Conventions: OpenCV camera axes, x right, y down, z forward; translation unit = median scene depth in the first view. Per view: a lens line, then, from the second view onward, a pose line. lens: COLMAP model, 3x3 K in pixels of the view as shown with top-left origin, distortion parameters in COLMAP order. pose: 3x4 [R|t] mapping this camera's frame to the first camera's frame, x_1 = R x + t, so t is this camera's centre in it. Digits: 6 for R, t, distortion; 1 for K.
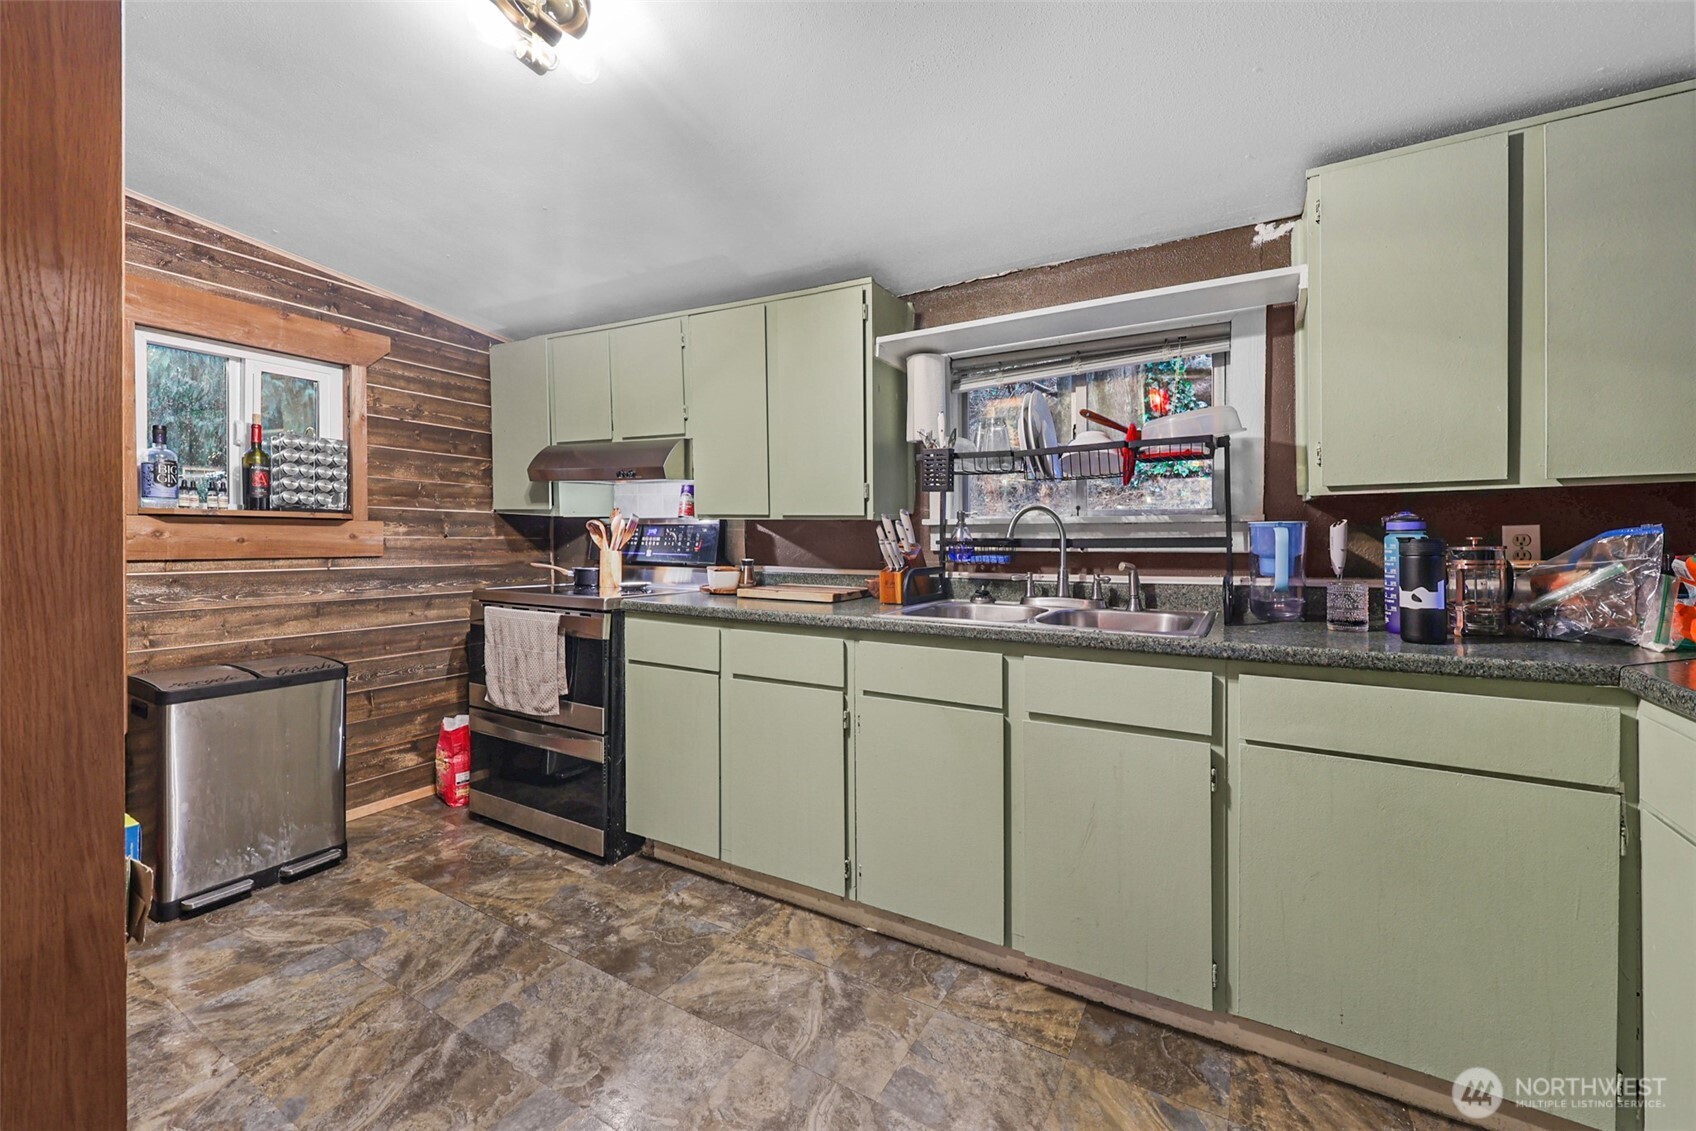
lens RADIAL K [[691.7, 0, 914.2], [0, 691.7, 540.8], [0, 0, 1]] dist [-0.001443, -0.000037]
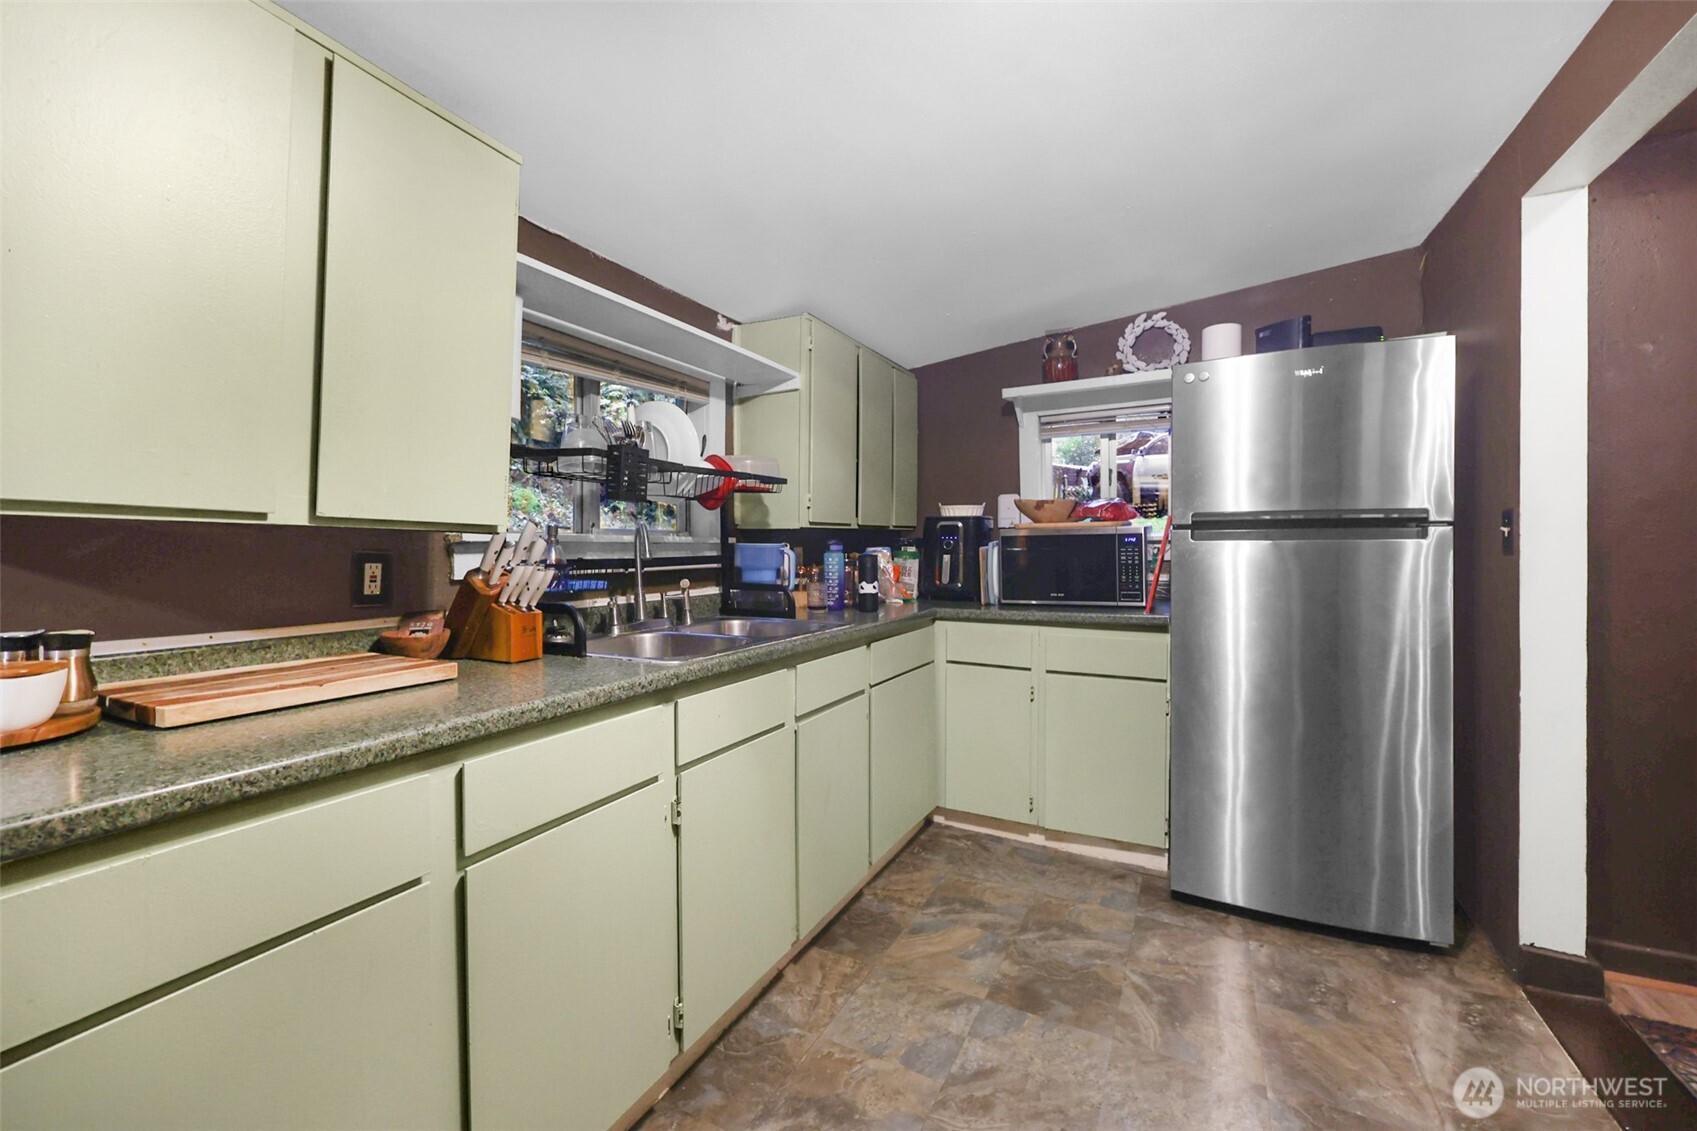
lens RADIAL K [[641.5, 0, 841.1], [0, 641.5, 550.1], [0, 0, 1]] dist [-0.000059, 0.000013]
pose [[0.023219, -0.000006, 0.999730, -0.819879], [0.011821, 0.999930, -0.000269, -0.013752], [-0.999661, 0.011824, 0.023217, 0.875351]]
